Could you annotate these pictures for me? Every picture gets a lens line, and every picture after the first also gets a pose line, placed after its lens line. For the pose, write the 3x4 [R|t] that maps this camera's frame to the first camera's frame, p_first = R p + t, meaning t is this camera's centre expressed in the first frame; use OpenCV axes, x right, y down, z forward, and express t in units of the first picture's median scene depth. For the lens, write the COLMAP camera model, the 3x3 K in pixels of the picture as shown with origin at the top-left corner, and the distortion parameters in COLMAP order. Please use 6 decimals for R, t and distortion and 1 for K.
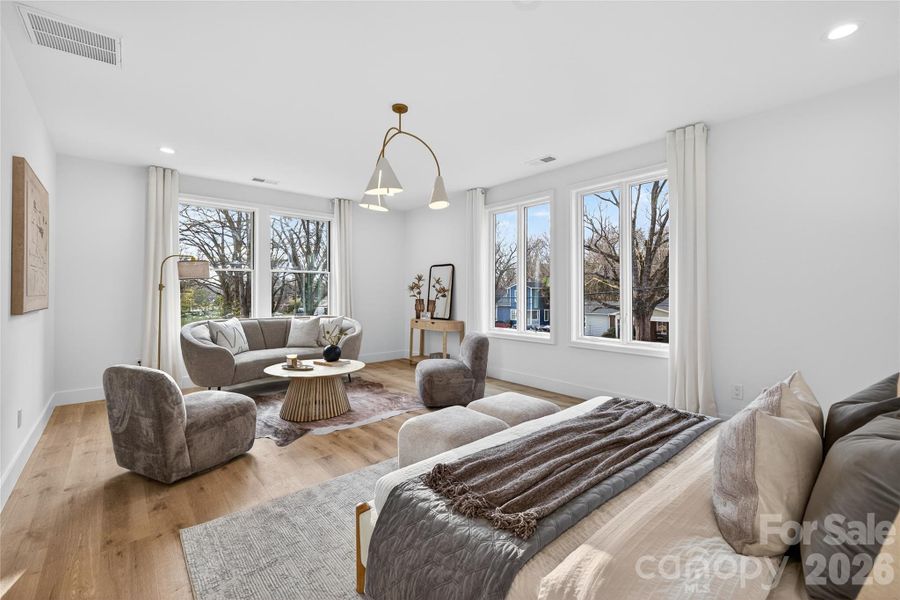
lens RADIAL K [[377.5, 0, 454.8], [0, 377.5, 292.0], [0, 0, 1]] dist [0.003786, -0.001277]
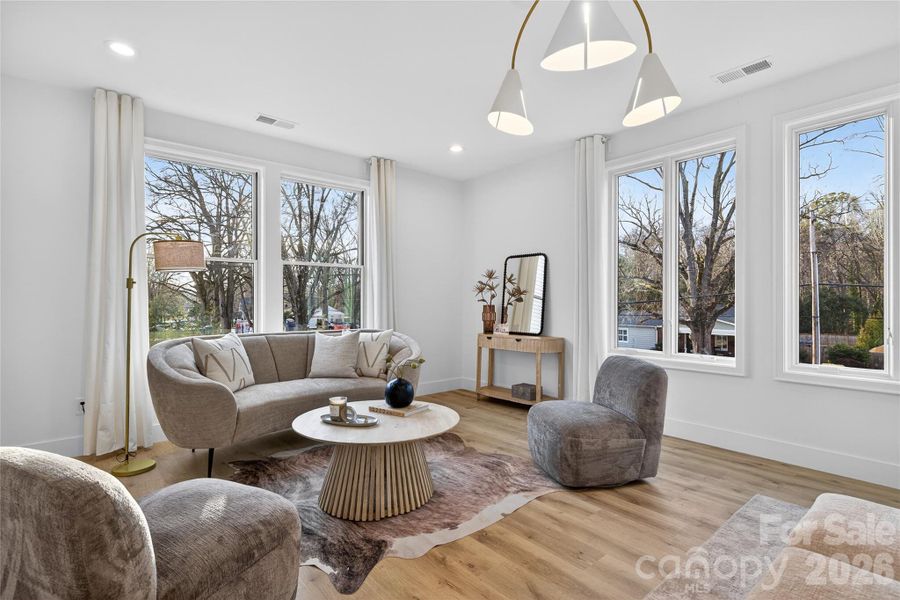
lens RADIAL K [[420.6, 0, 447.3], [0, 420.6, 305.9], [0, 0, 1]] dist [0.002840, 0.000953]
pose [[0.999887, 0.000160, -0.015047, -0.193198], [0.000011, 0.999936, 0.011354, 0.013944], [0.015047, -0.011353, 0.999822, 0.274355]]
